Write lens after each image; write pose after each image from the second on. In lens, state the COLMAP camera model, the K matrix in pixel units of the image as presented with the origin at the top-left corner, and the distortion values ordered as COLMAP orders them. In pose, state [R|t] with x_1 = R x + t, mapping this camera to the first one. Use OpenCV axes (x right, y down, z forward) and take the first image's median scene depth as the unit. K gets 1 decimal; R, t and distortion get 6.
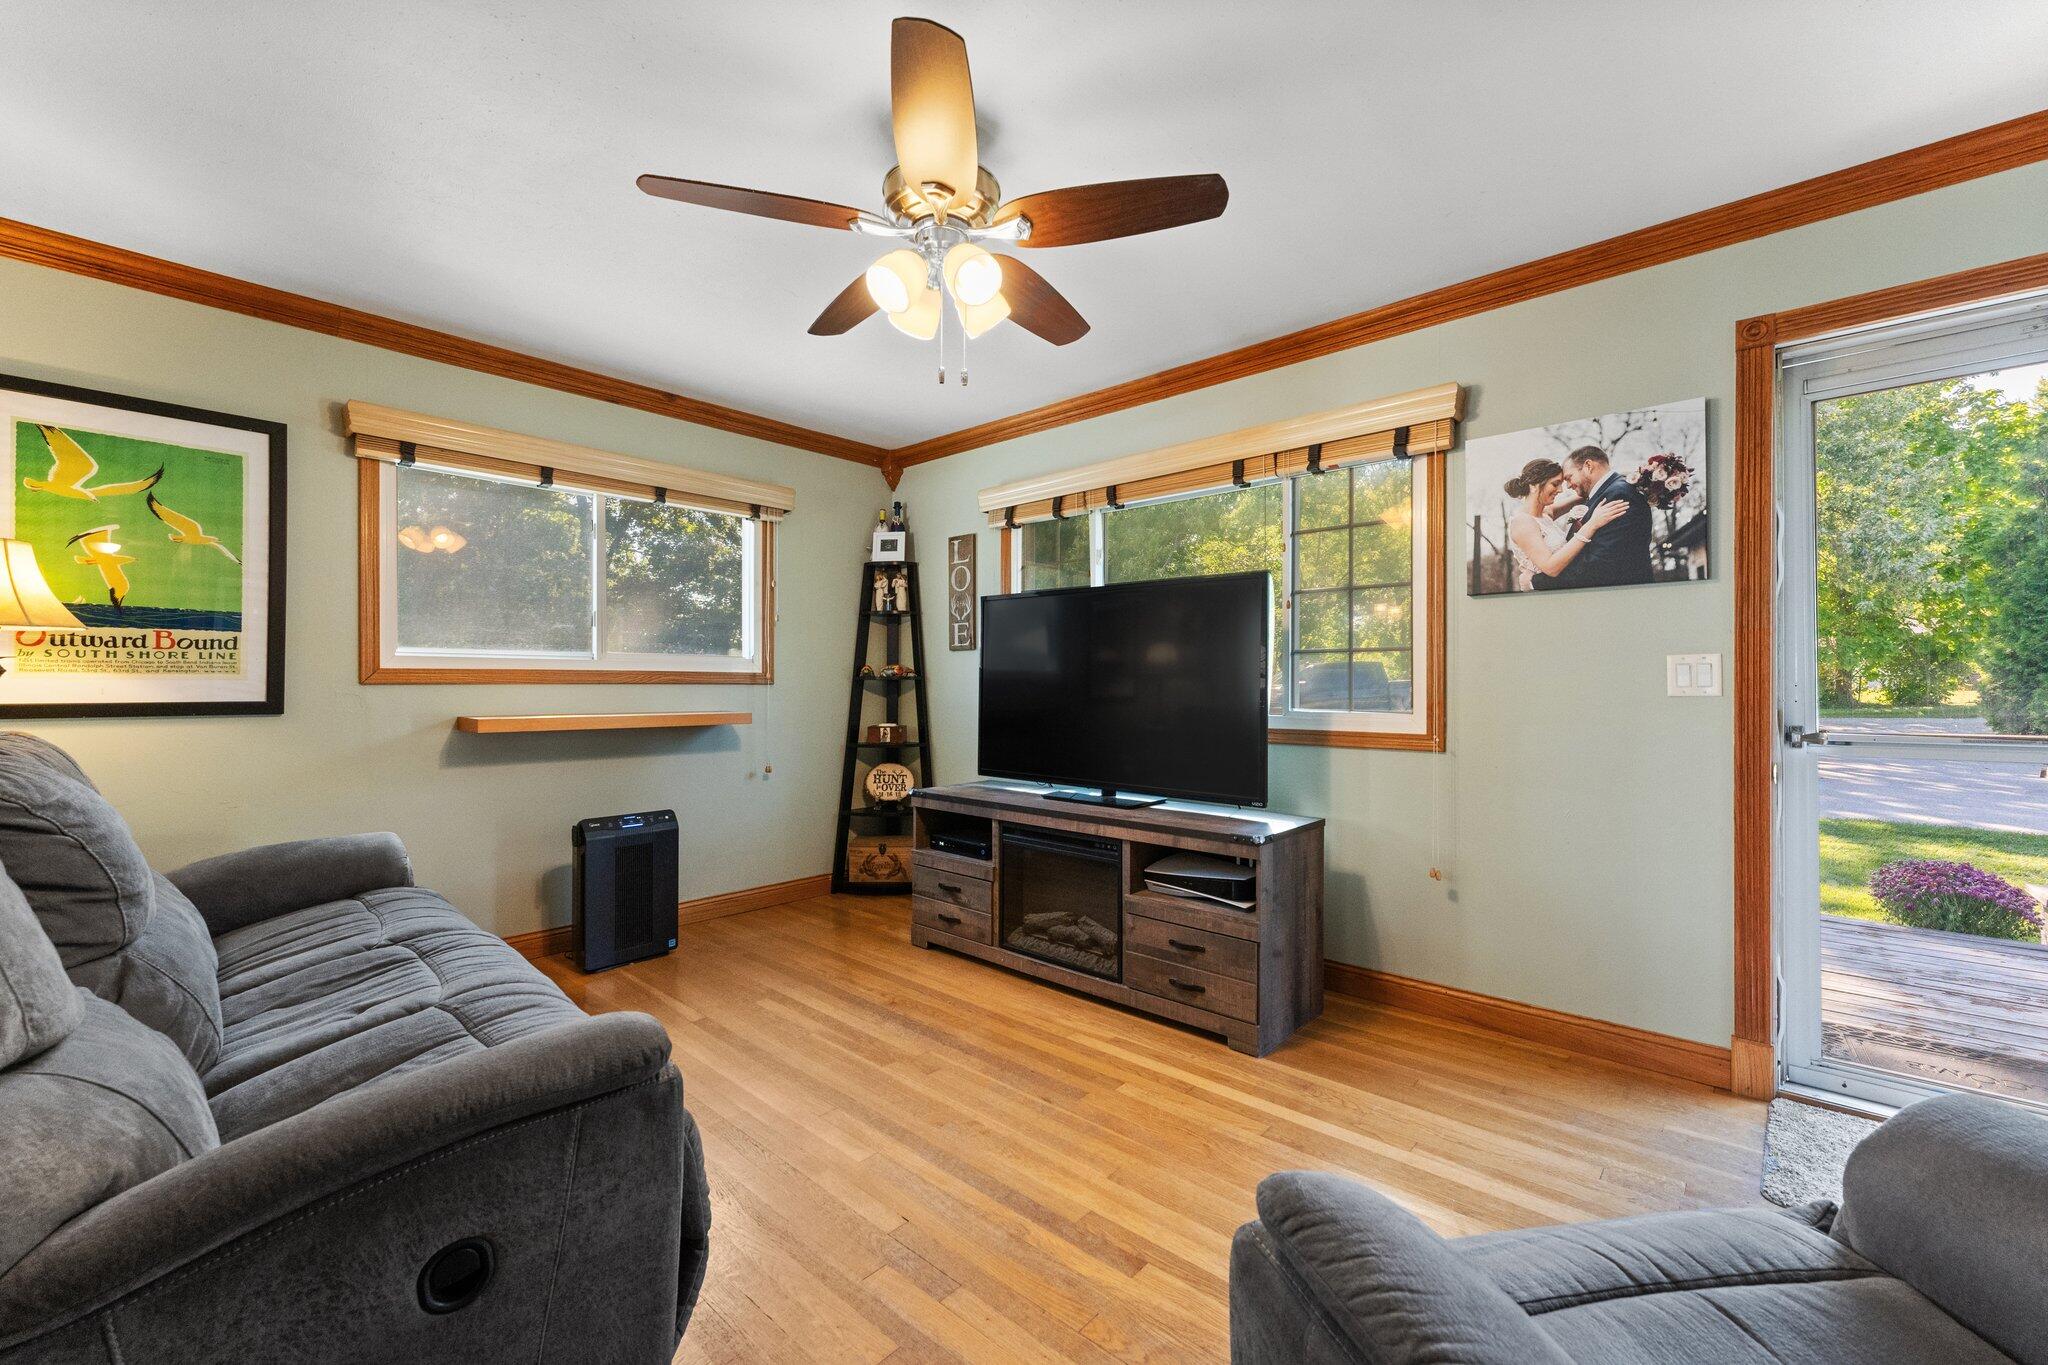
lens RADIAL K [[832.5, 0, 1018.7], [0, 832.5, 682.2], [0, 0, 1]] dist [0.000748, 0.000110]
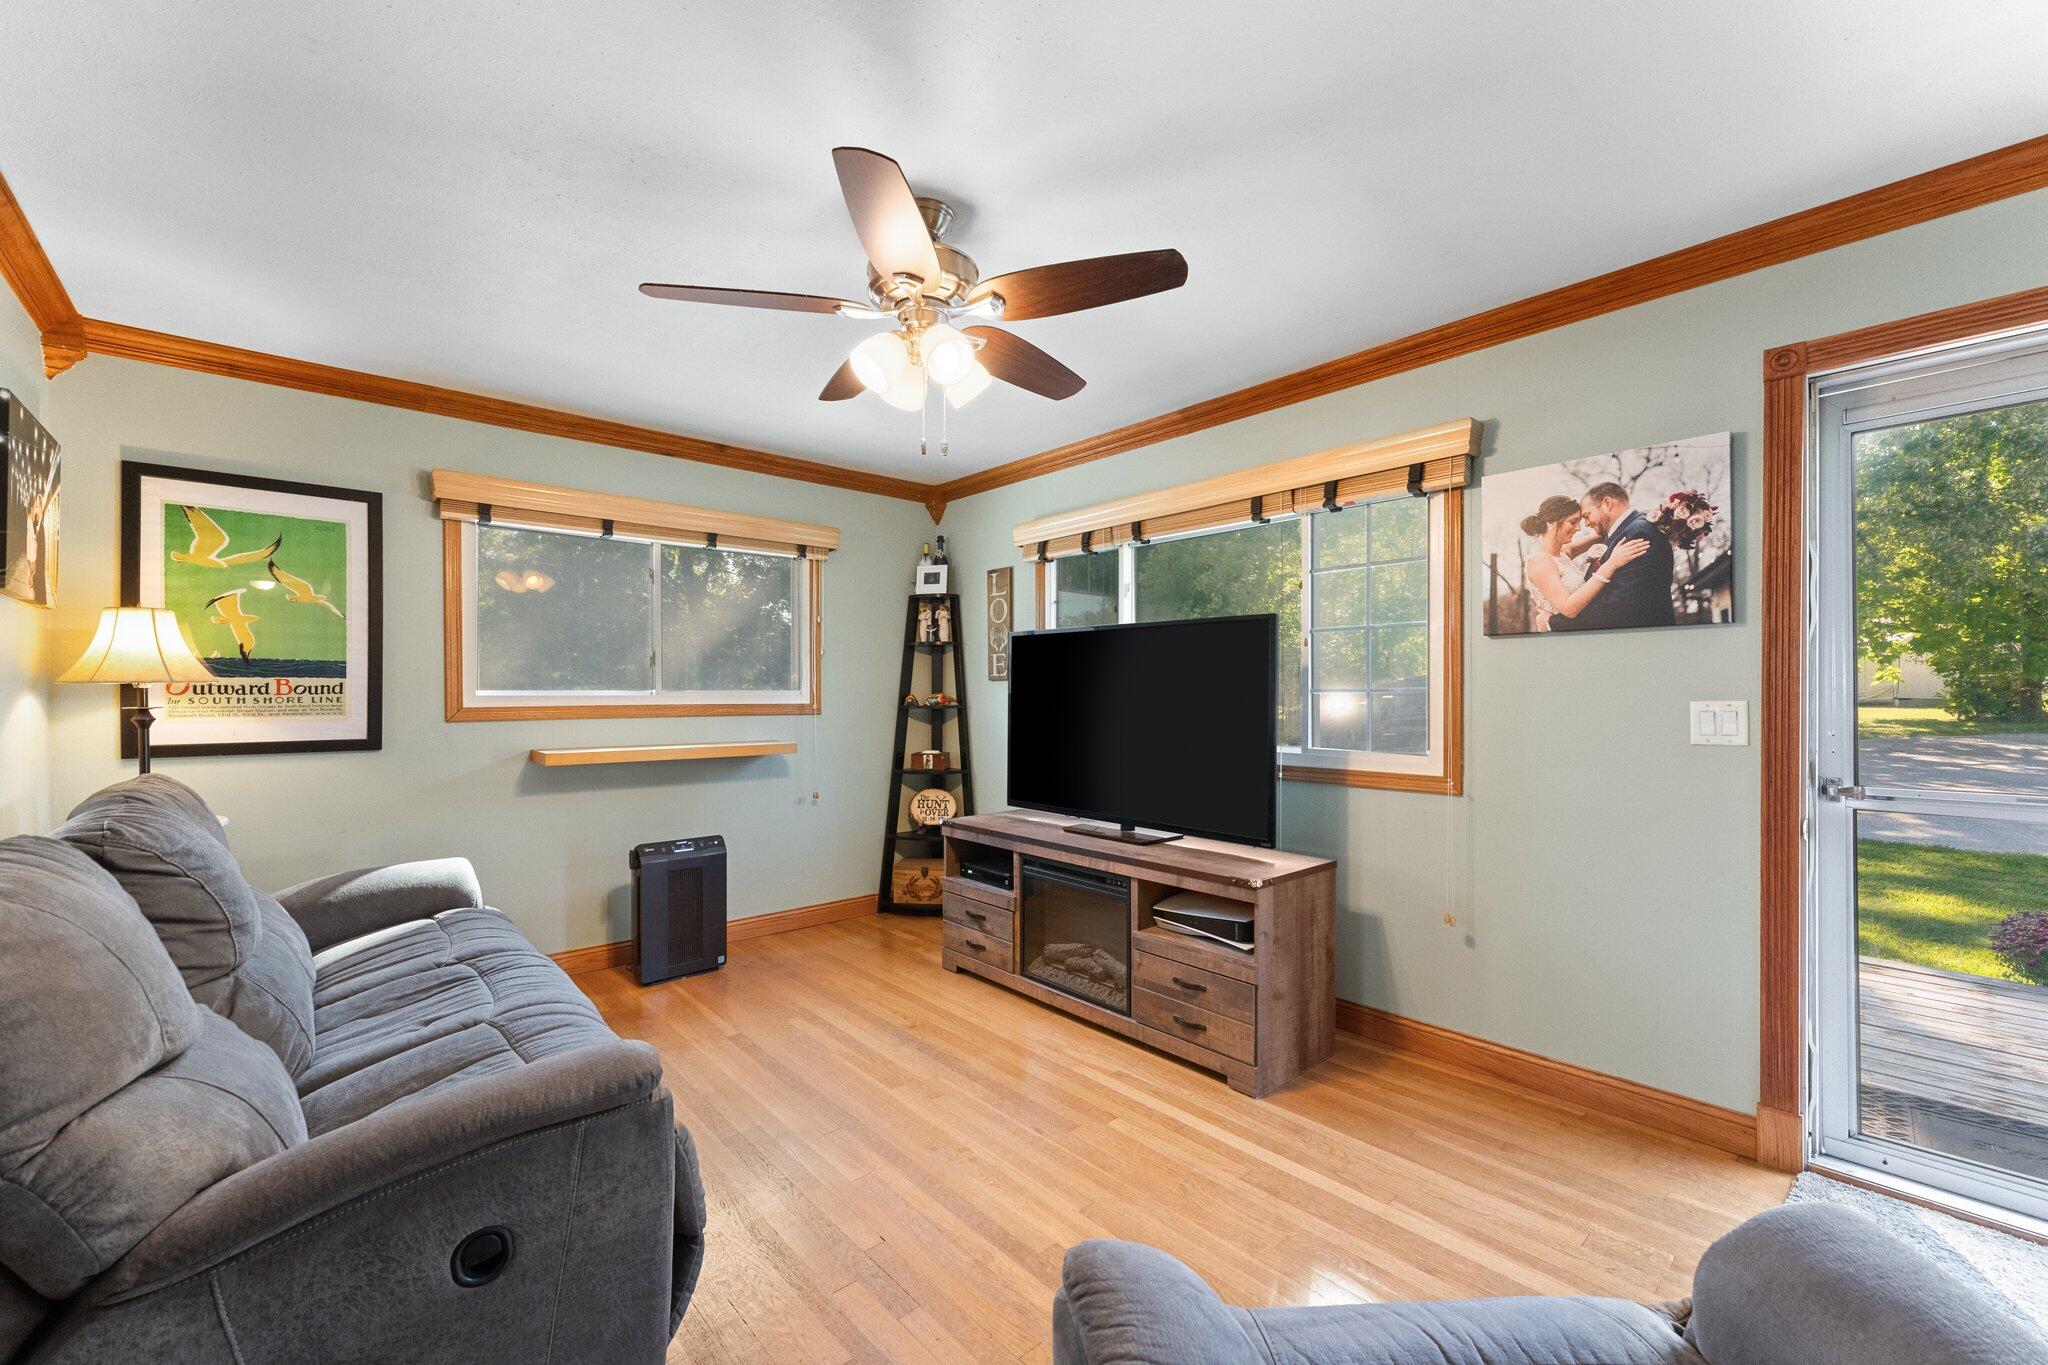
lens RADIAL K [[832.8, 0, 1013.2], [0, 832.8, 696.4], [0, 0, 1]] dist [0.000419, 0.000393]
pose [[0.993966, -0.002080, -0.109670, 0.098193], [0.002841, 0.999973, 0.006778, -0.041437], [0.109653, -0.007048, 0.993945, -0.031085]]
